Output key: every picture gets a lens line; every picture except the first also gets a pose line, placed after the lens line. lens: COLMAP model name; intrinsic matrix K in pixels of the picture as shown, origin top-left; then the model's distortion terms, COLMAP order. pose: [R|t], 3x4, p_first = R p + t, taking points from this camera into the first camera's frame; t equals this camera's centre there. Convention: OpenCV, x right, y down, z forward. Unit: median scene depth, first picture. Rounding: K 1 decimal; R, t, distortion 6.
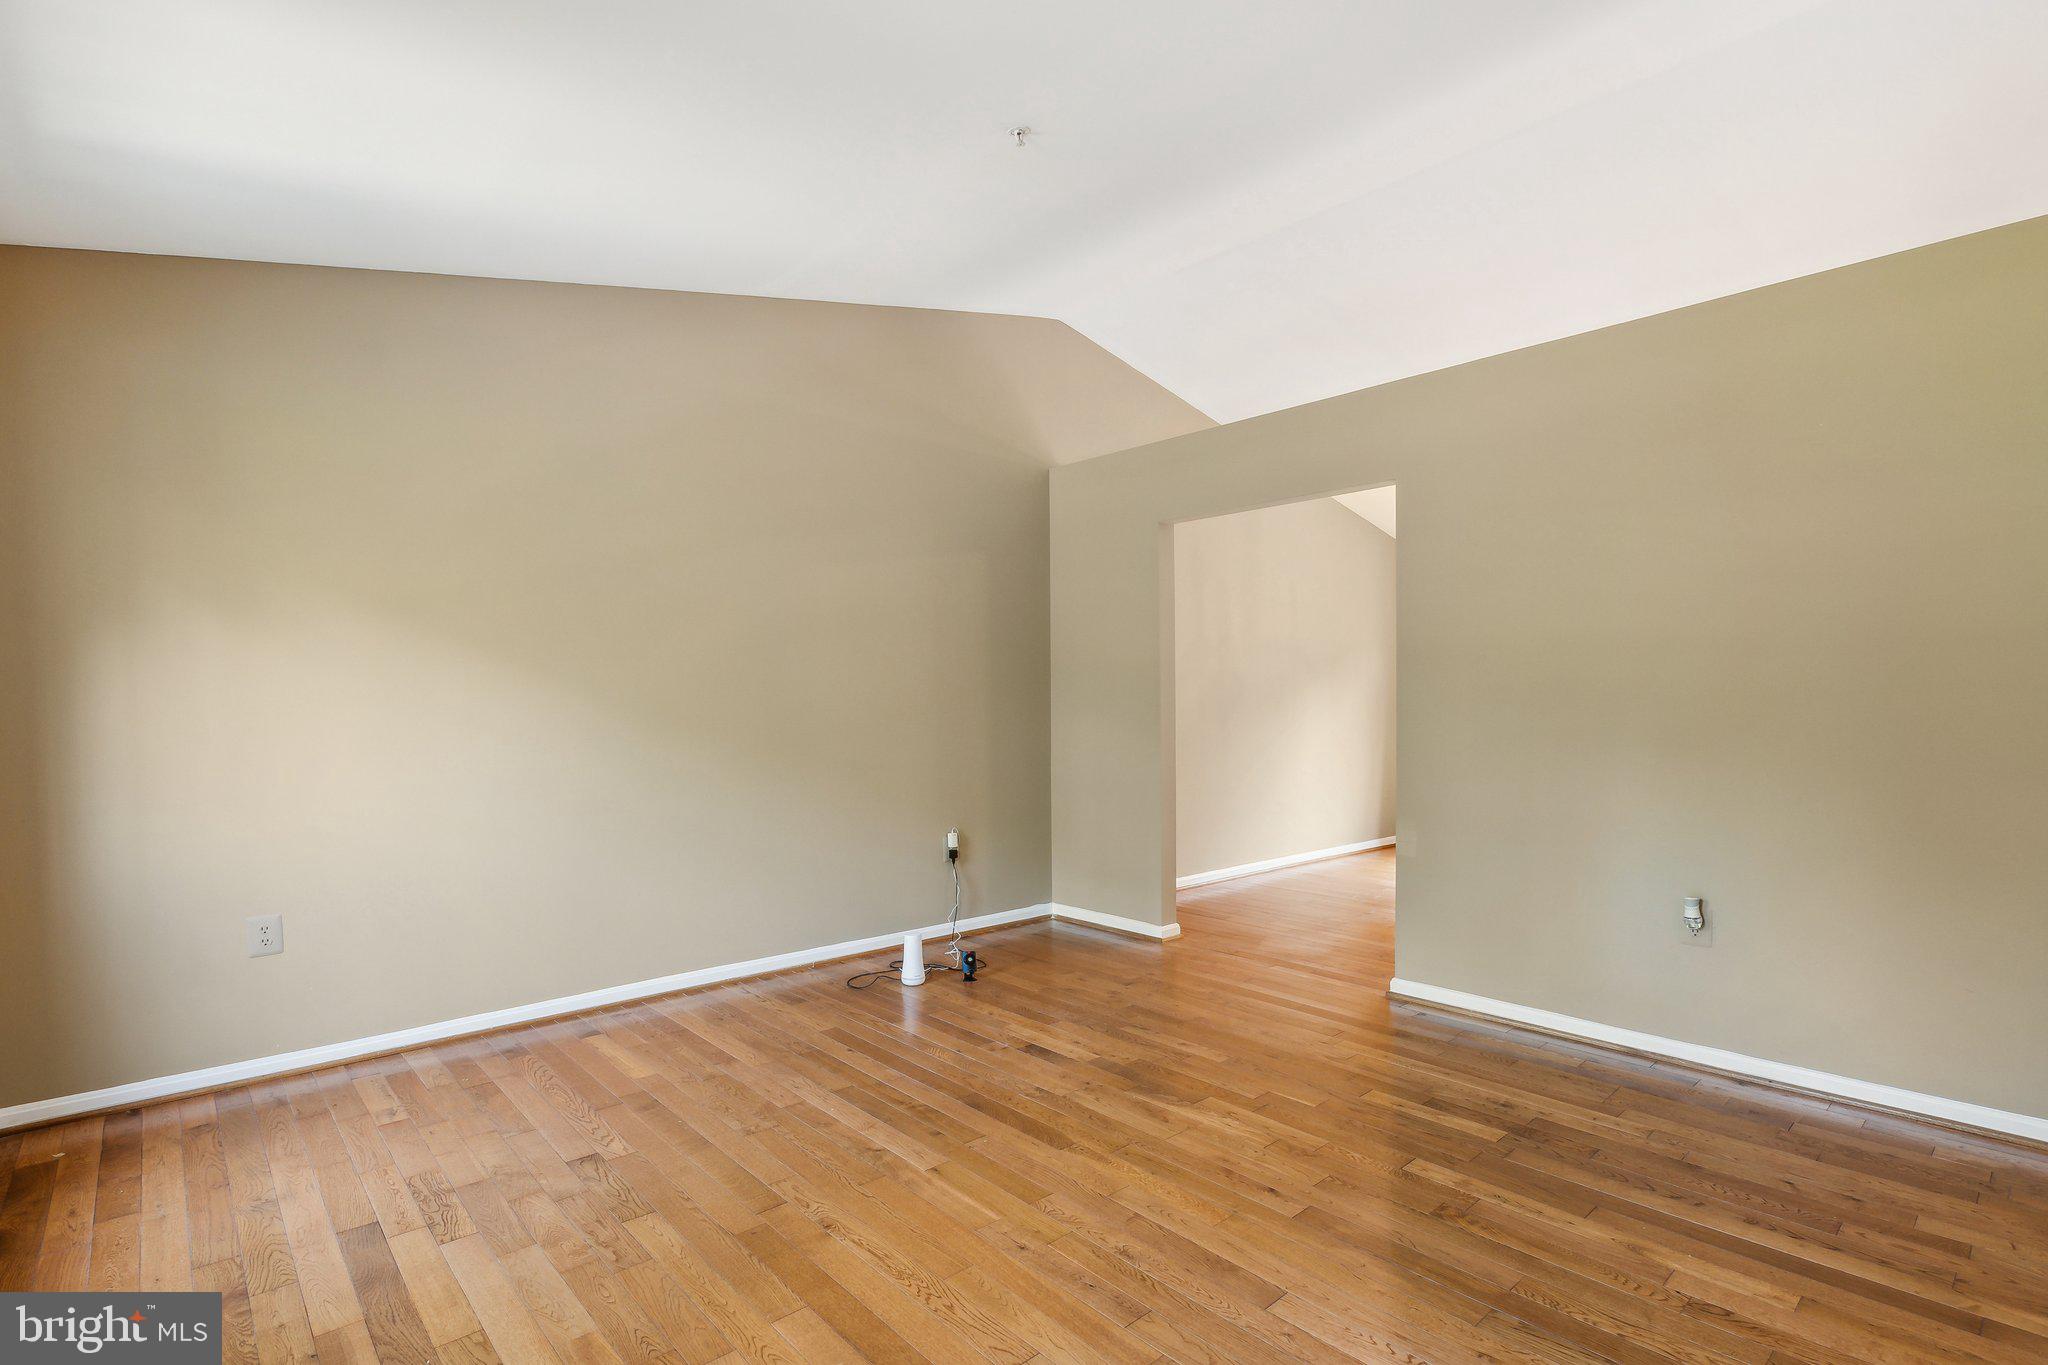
lens RADIAL K [[957.3, 0, 1022.9], [0, 957.3, 704.6], [0, 0, 1]] dist [-0.013184, 0.001854]
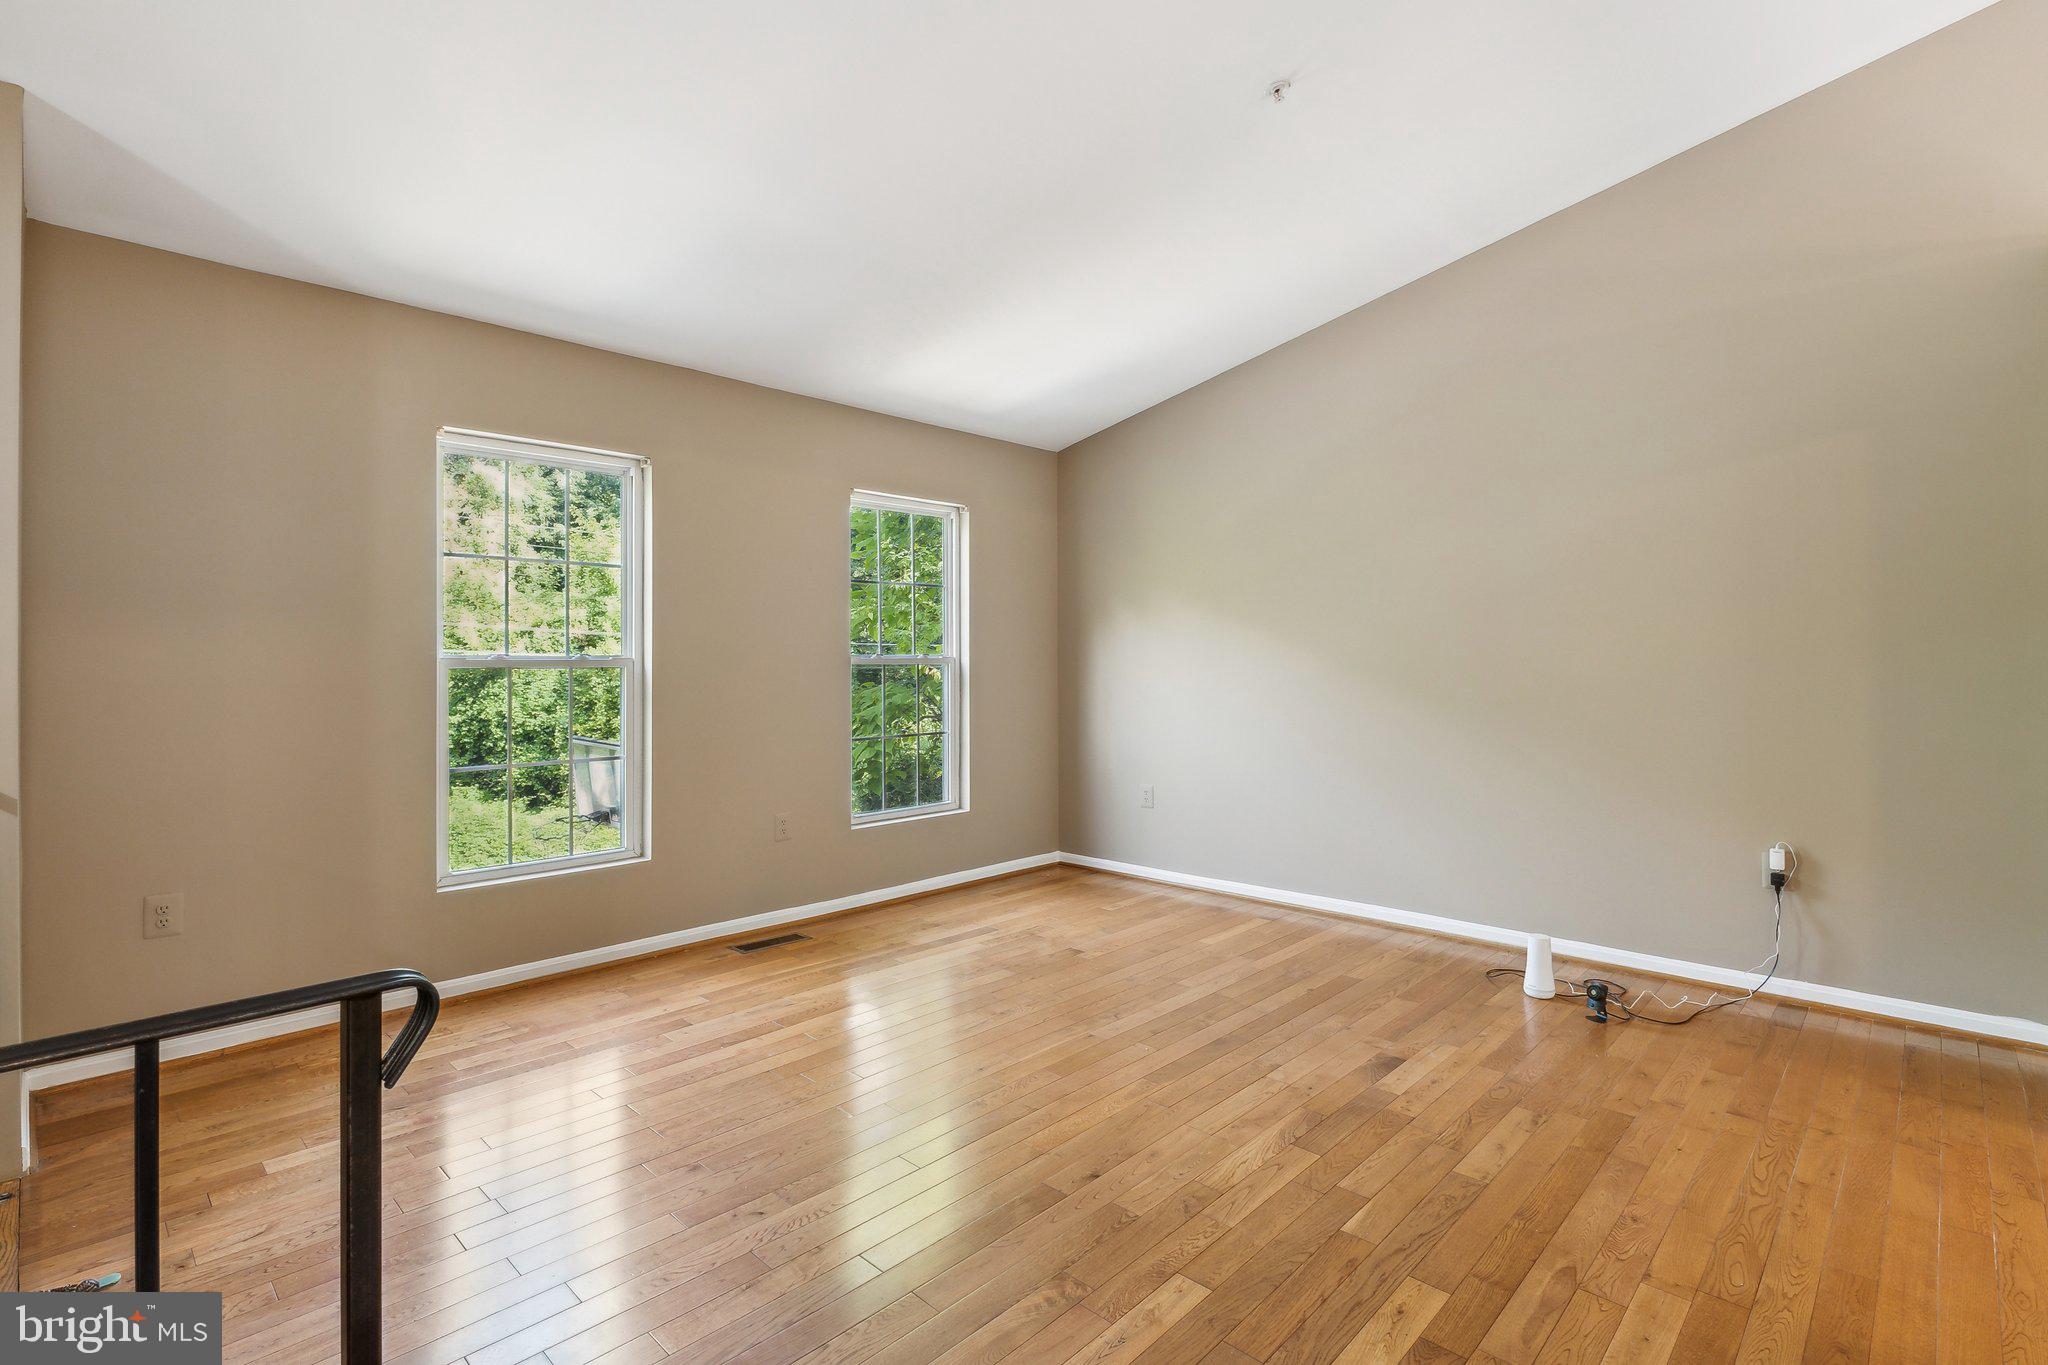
lens RADIAL K [[957.3, 0, 1025.6], [0, 957.3, 666.5], [0, 0, 1]] dist [-0.013184, 0.001854]
pose [[0.073223, 0.006625, -0.997294, 0.871345], [0.000341, 0.999978, 0.006668, -0.003583], [0.997316, -0.000829, 0.073219, 0.624951]]
